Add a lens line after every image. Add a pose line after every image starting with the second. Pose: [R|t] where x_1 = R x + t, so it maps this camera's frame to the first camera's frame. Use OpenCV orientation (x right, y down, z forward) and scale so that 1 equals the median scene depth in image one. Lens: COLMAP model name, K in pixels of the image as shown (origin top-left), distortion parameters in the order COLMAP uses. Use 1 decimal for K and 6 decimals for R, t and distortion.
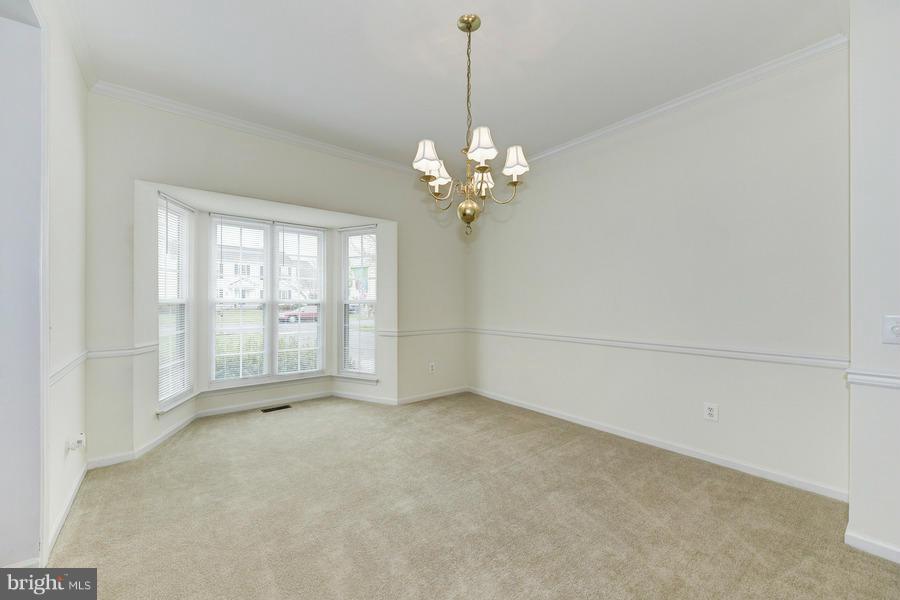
lens RADIAL K [[360.1, 0, 448.0], [0, 360.1, 301.7], [0, 0, 1]] dist [0.017493, -0.000159]
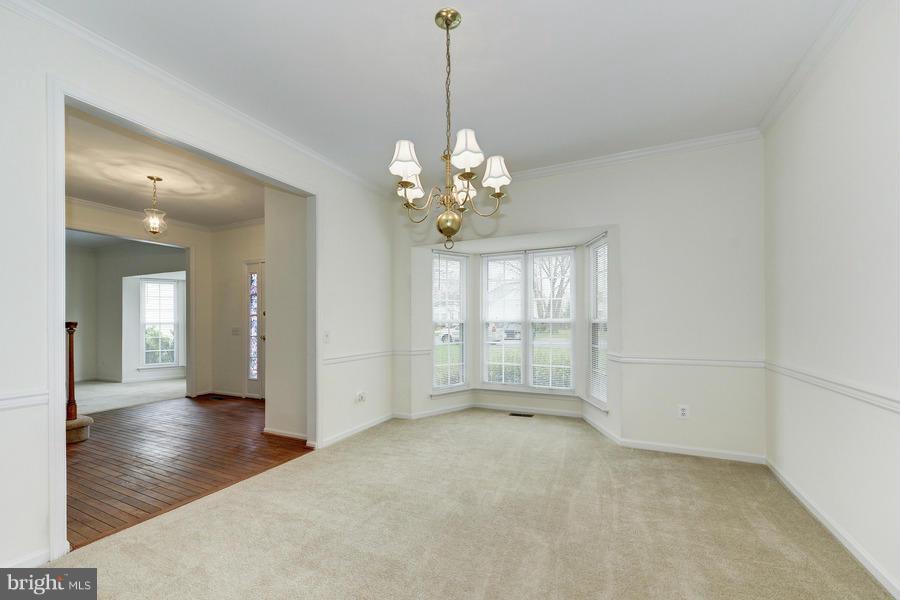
lens RADIAL K [[357.0, 0, 453.5], [0, 357.0, 321.7], [0, 0, 1]] dist [0.000602, -0.000049]
pose [[0.459338, -0.002292, -0.888258, 0.449398], [0.006981, 0.999975, 0.001030, -0.001561], [0.888234, -0.006674, 0.459343, 0.310141]]
